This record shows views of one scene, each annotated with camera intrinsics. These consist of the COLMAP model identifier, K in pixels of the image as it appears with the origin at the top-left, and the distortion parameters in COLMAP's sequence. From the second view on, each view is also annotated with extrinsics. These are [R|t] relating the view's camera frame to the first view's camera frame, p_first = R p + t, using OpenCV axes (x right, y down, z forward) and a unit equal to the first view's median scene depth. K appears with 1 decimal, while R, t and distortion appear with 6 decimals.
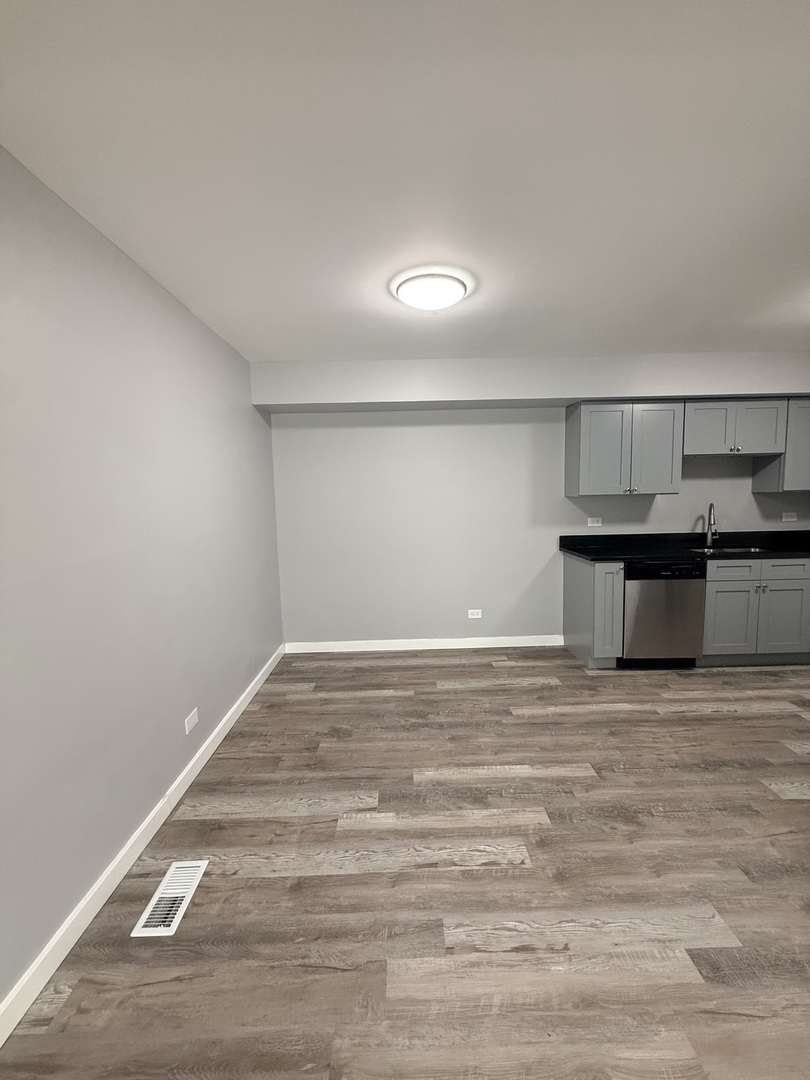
lens RADIAL K [[430.6, 0, 405.6], [0, 430.6, 539.3], [0, 0, 1]] dist [0.000824, 0.000071]
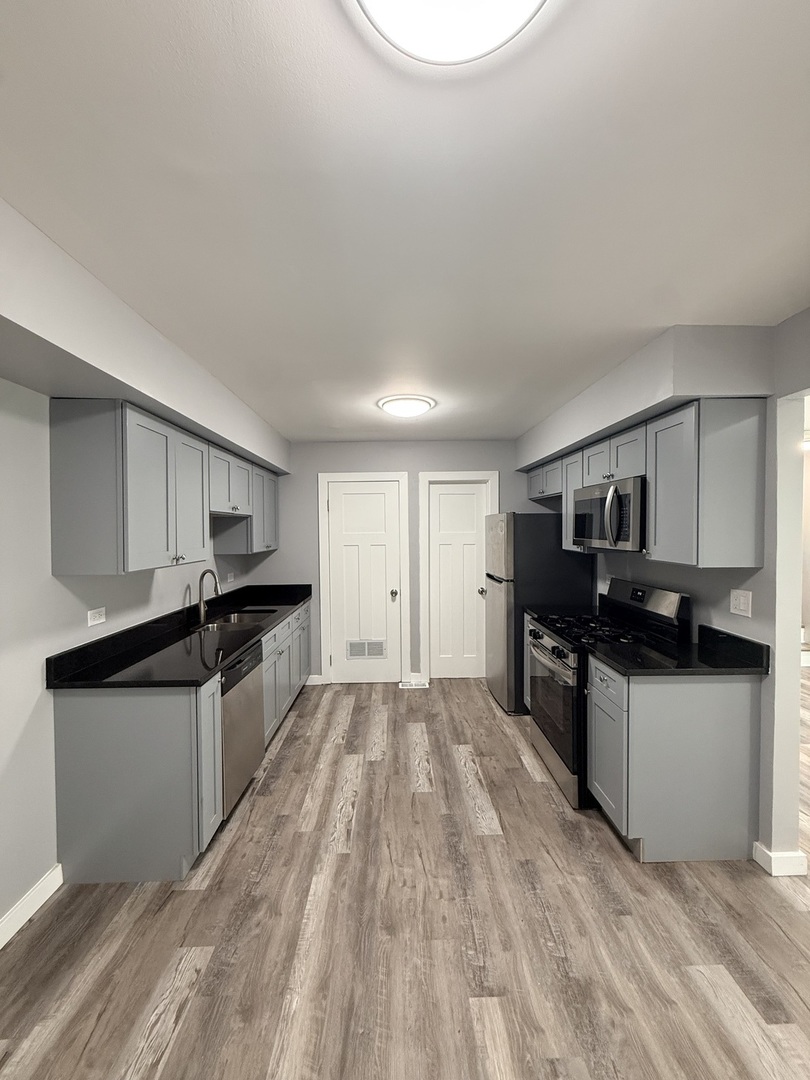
lens RADIAL K [[430.6, 0, 406.2], [0, 430.6, 534.4], [0, 0, 1]] dist [0.000824, 0.000071]
pose [[-0.015253, 0.014640, 0.999776, -0.170876], [0.110307, 0.993814, -0.012870, -0.126664], [-0.993781, 0.110086, -0.016774, 0.804336]]
